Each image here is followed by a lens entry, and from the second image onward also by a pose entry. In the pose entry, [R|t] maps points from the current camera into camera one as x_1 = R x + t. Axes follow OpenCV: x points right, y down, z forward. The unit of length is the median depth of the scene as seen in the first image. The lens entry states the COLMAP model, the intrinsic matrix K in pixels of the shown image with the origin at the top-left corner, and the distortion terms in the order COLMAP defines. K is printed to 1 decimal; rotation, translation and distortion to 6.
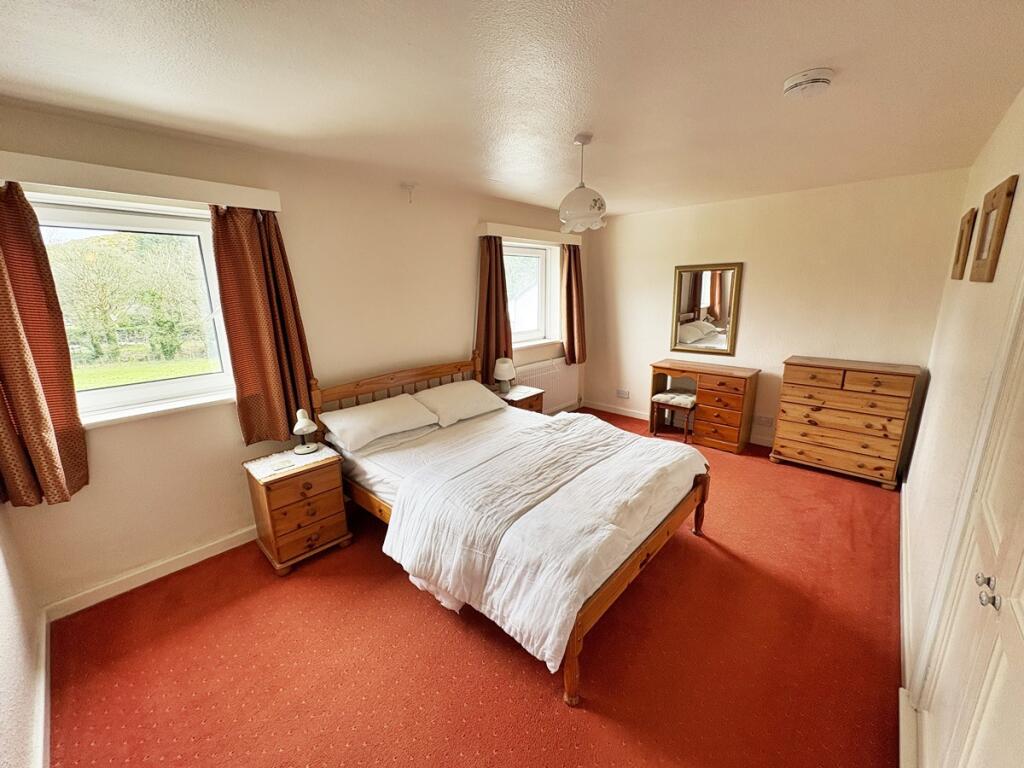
lens RADIAL K [[407.2, 0, 509.9], [0, 407.2, 382.2], [0, 0, 1]] dist [-0.000328, -0.000090]
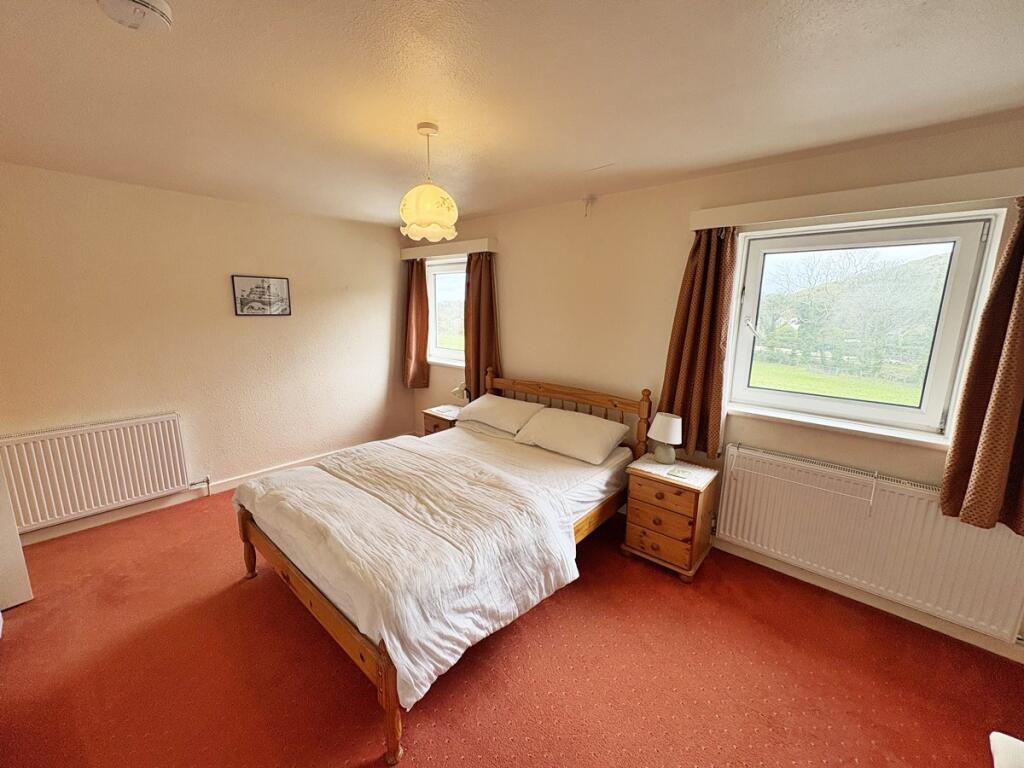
lens RADIAL K [[407.2, 0, 509.9], [0, 407.2, 382.2], [0, 0, 1]] dist [-0.000328, -0.000090]
pose [[0.015962, 0.205346, -0.978559, 0.948836], [-0.240132, 0.950828, 0.195610, -0.265527], [0.970609, 0.231861, 0.064488, 1.051965]]
